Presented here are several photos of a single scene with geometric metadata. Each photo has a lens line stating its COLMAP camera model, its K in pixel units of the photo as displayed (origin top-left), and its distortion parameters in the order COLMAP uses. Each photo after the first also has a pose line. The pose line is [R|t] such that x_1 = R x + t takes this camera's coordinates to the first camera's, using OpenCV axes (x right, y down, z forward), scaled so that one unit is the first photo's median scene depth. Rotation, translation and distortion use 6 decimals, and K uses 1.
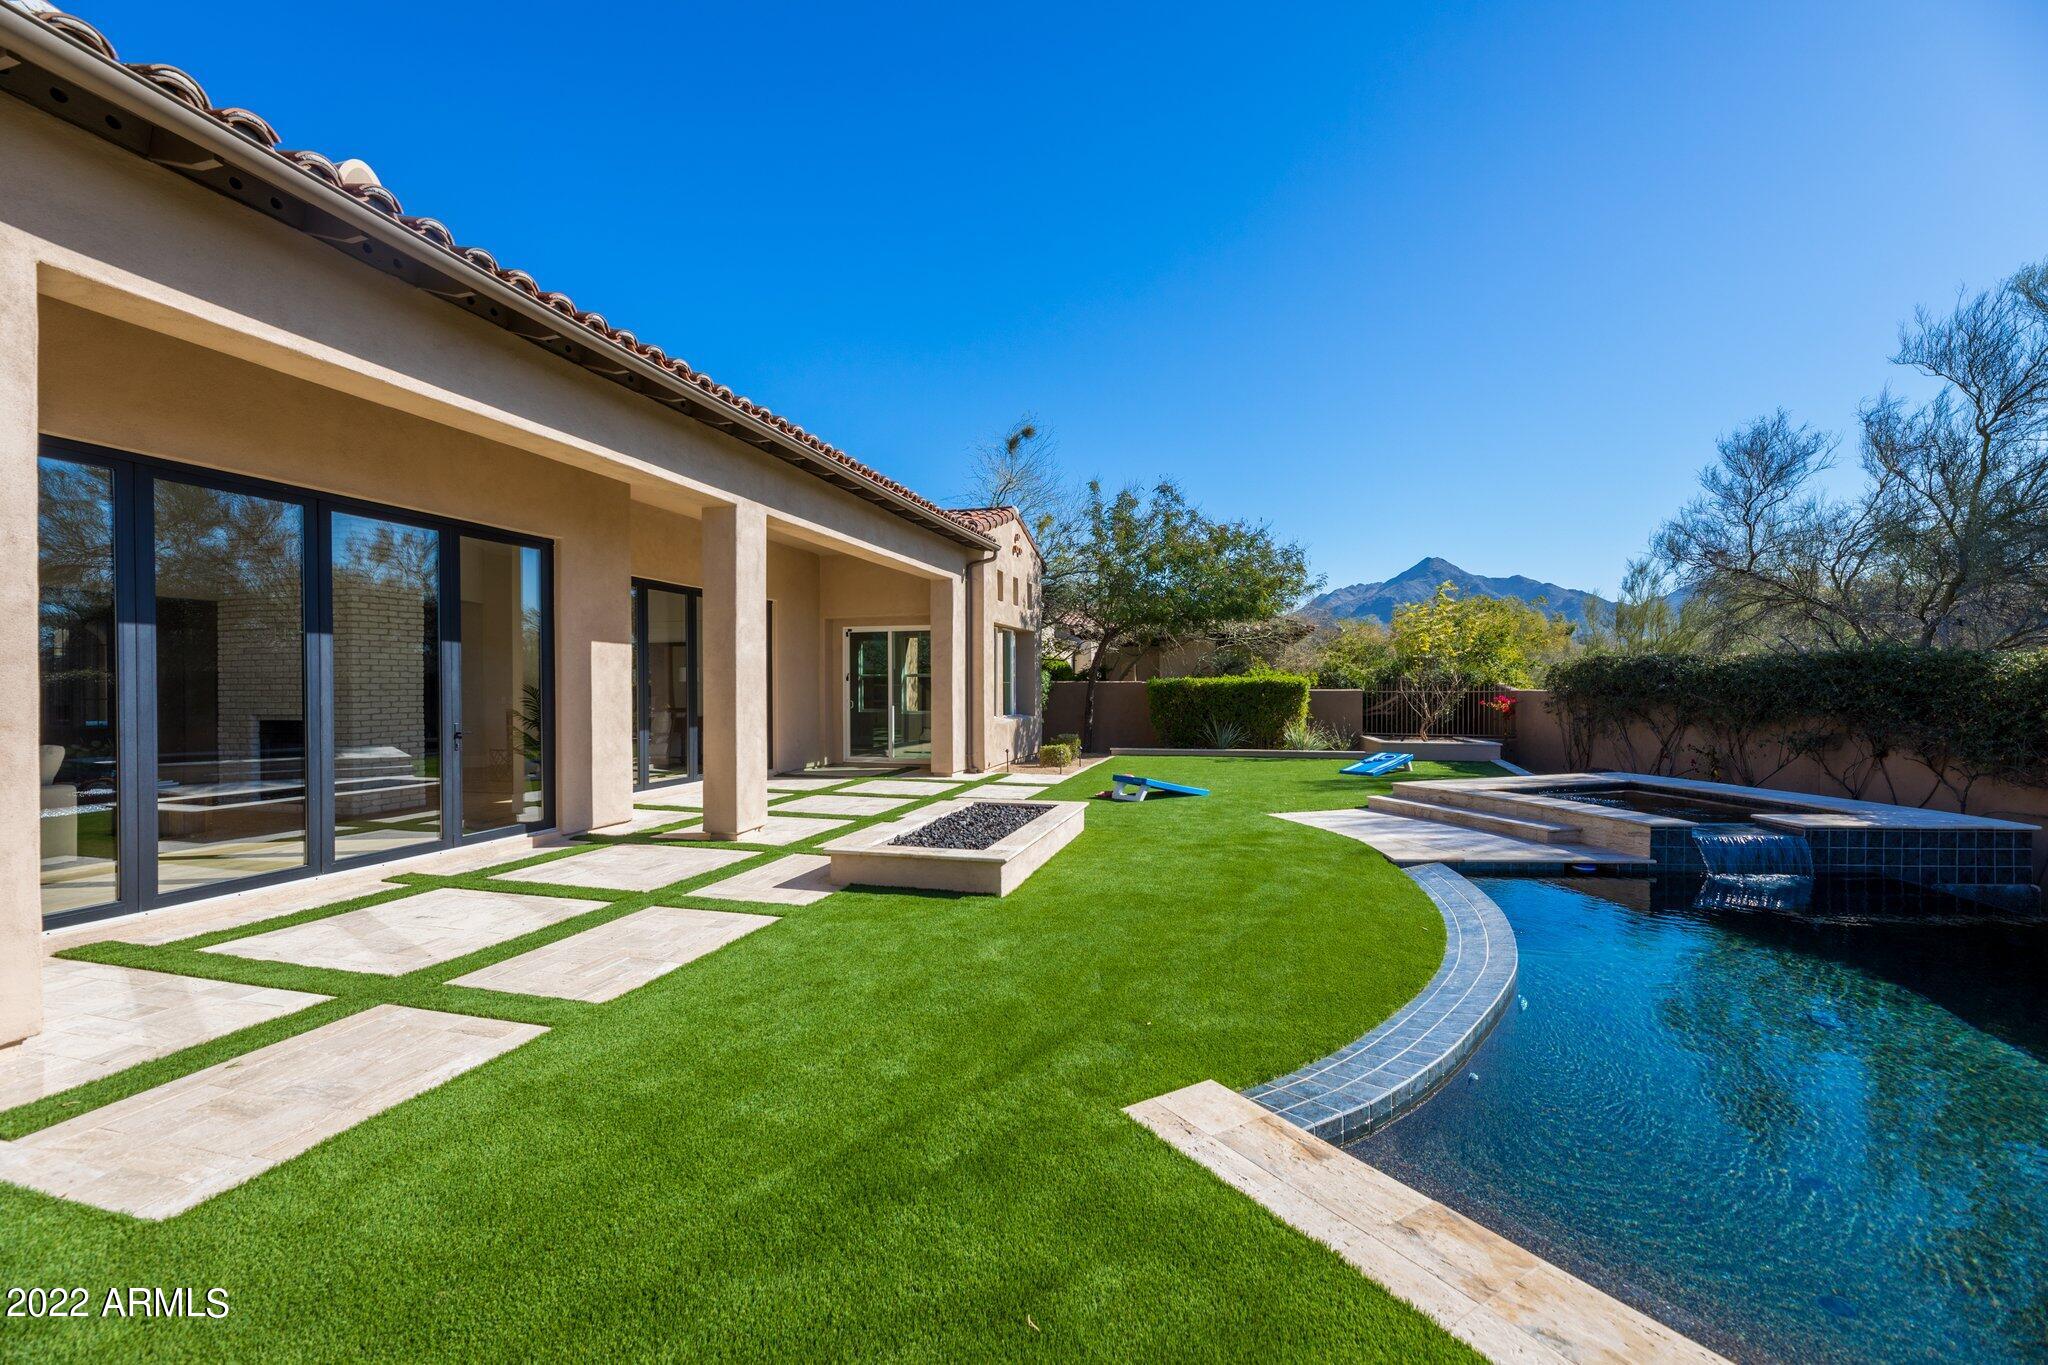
lens RADIAL K [[836.6, 0, 1024.0], [0, 836.6, 682.5], [0, 0, 1]] dist [0.001592, 0.000292]
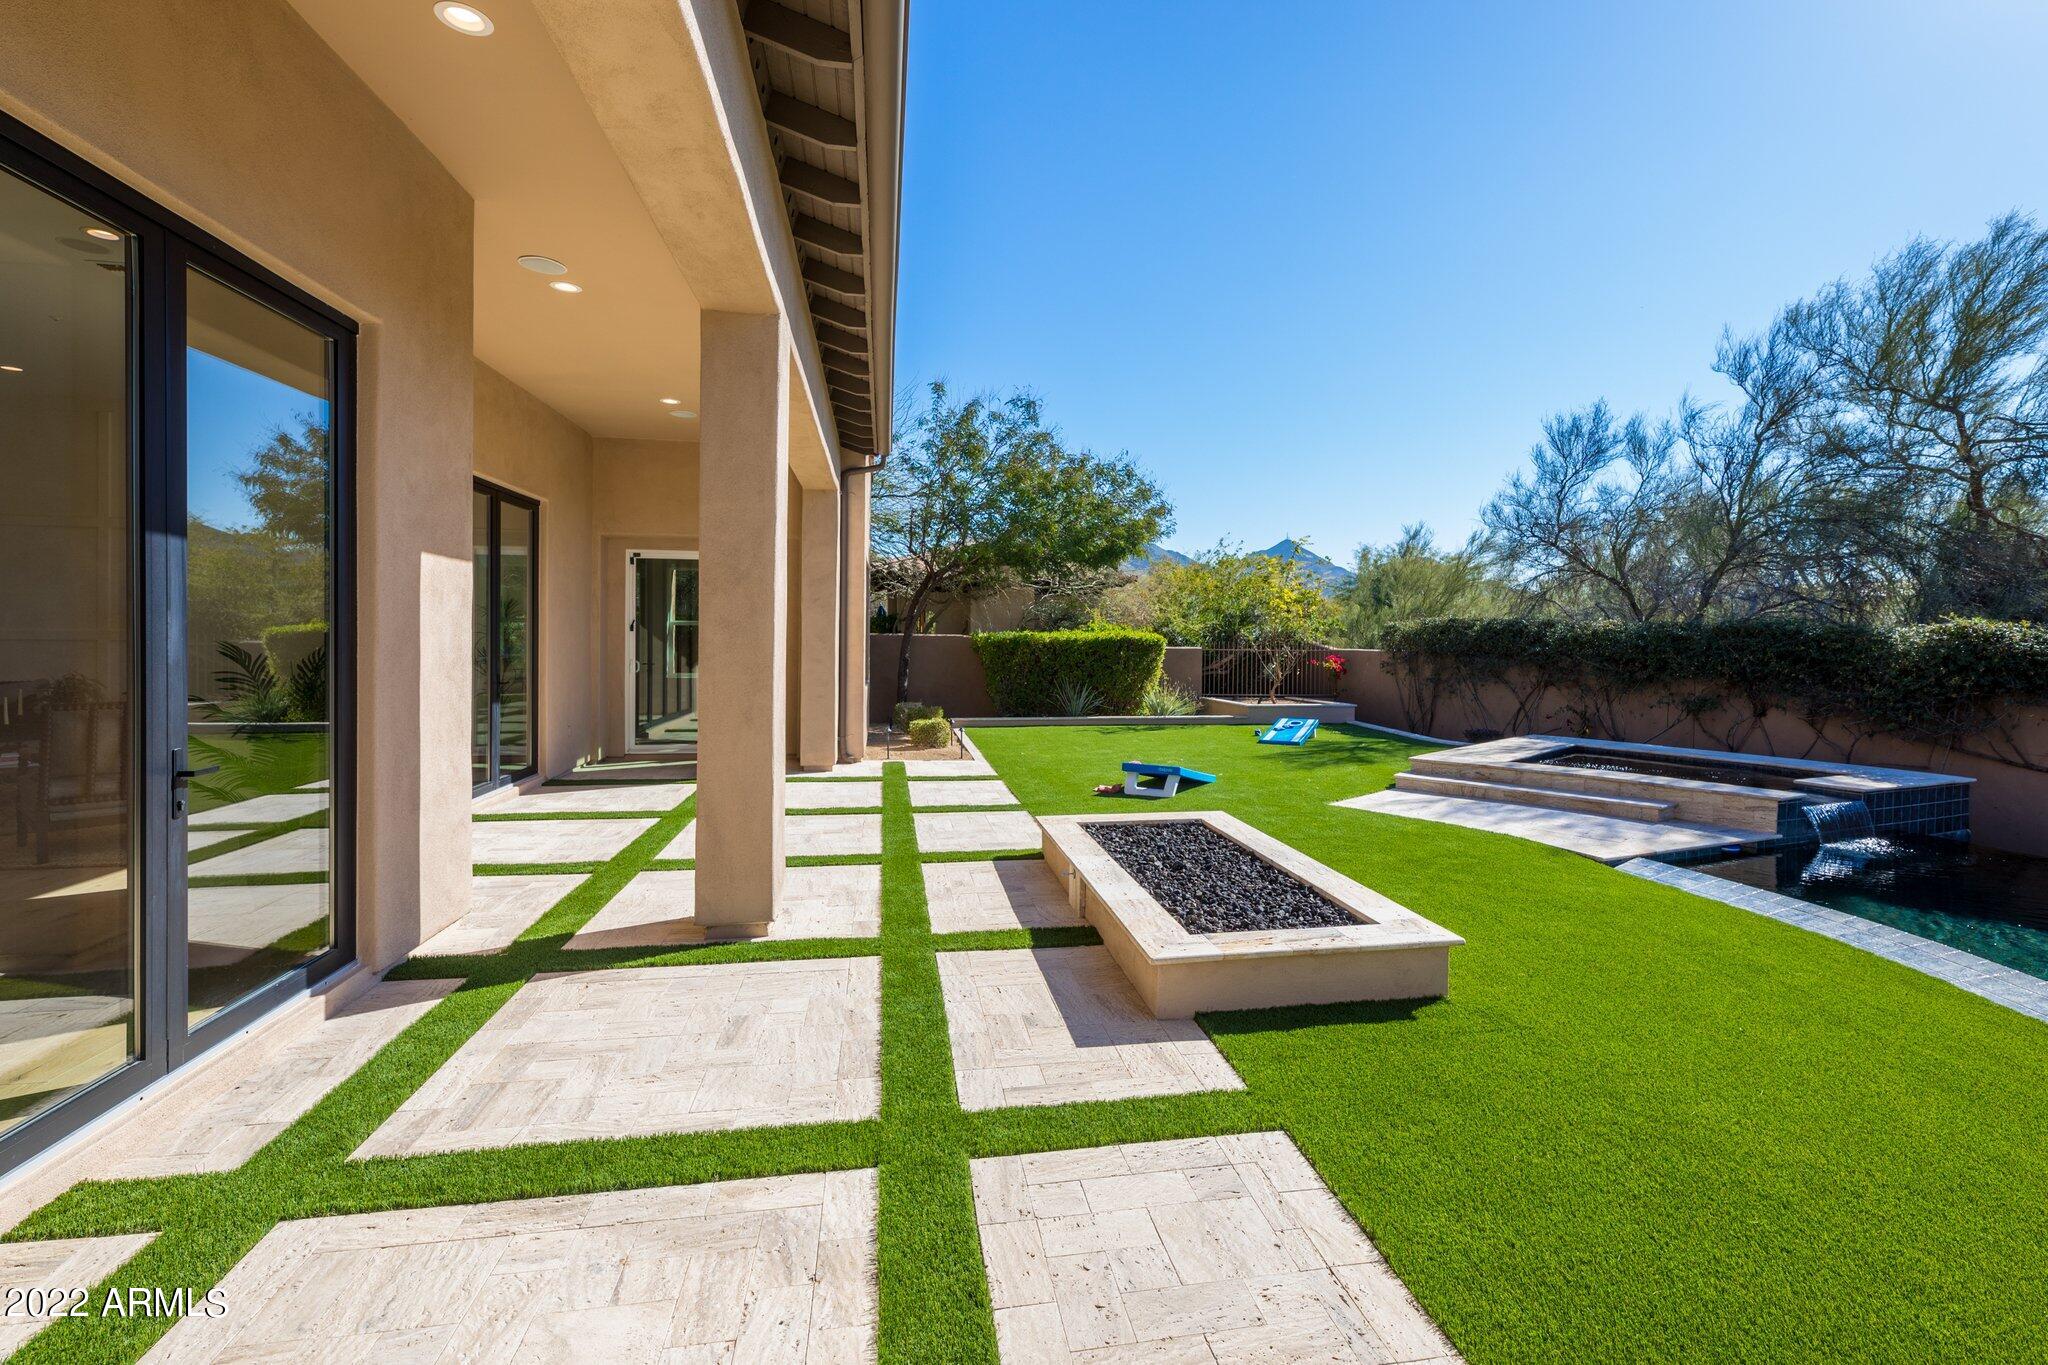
lens RADIAL K [[913.2, 0, 1062.5], [0, 913.2, 636.2], [0, 0, 1]] dist [0.000711, -0.000022]
pose [[0.895946, 0.012642, 0.443984, -0.235357], [-0.014780, 0.999890, 0.001354, -0.004010], [-0.443918, -0.007775, 0.896034, 0.209181]]
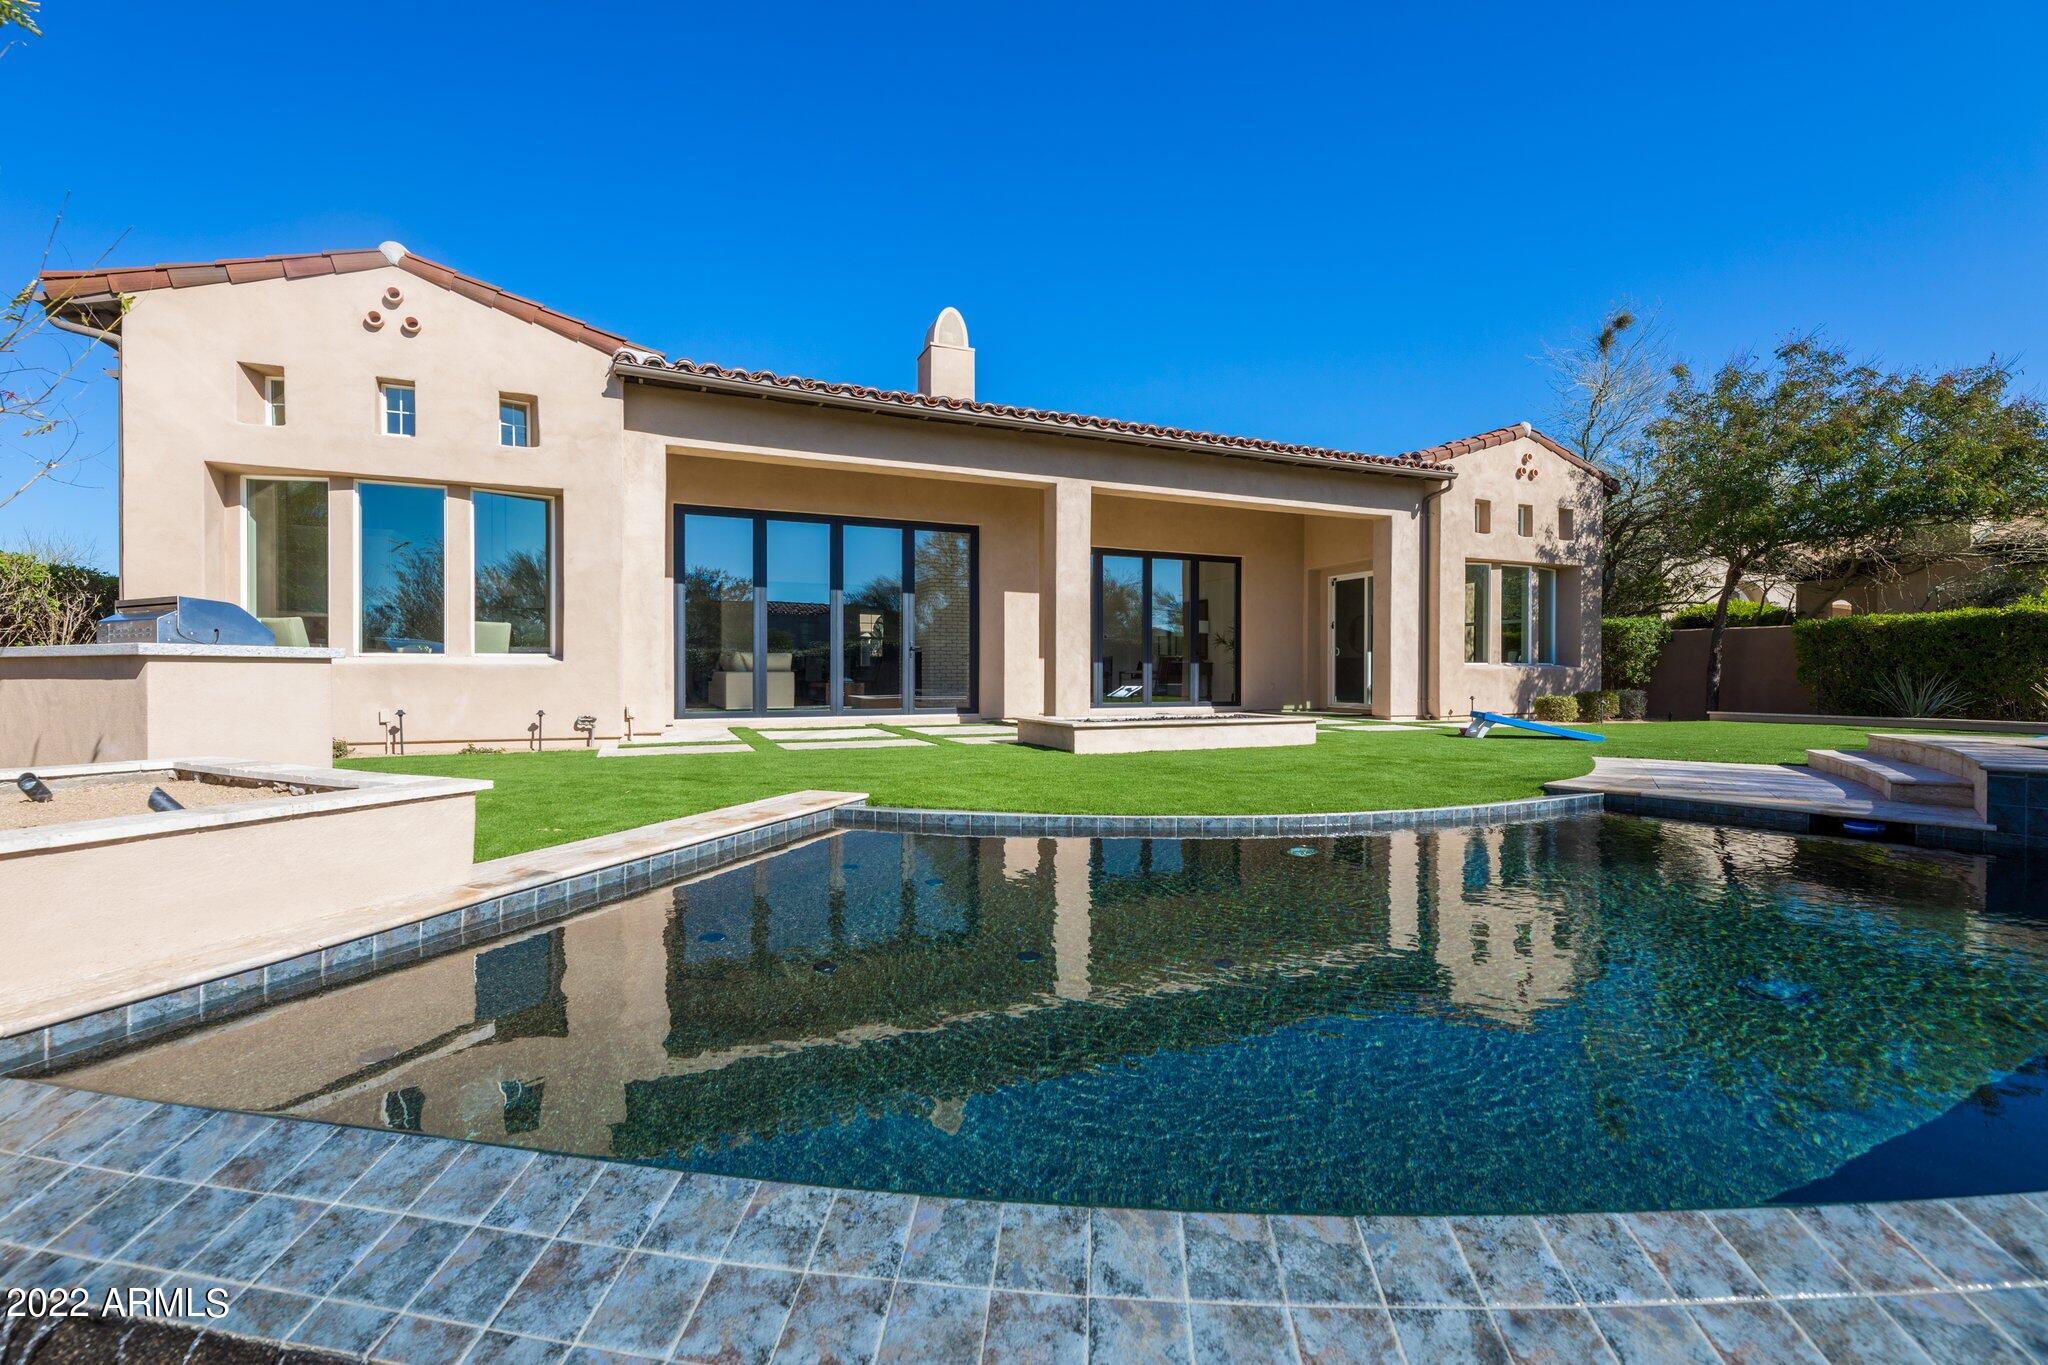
lens RADIAL K [[866.5, 0, 1024.0], [0, 866.5, 682.5], [0, 0, 1]] dist [-0.000512, -0.000249]
pose [[0.633944, 0.014962, -0.773234, 0.391795], [-0.001007, 0.999828, 0.018522, 0.047098], [0.773378, -0.010963, 0.633850, 0.025259]]
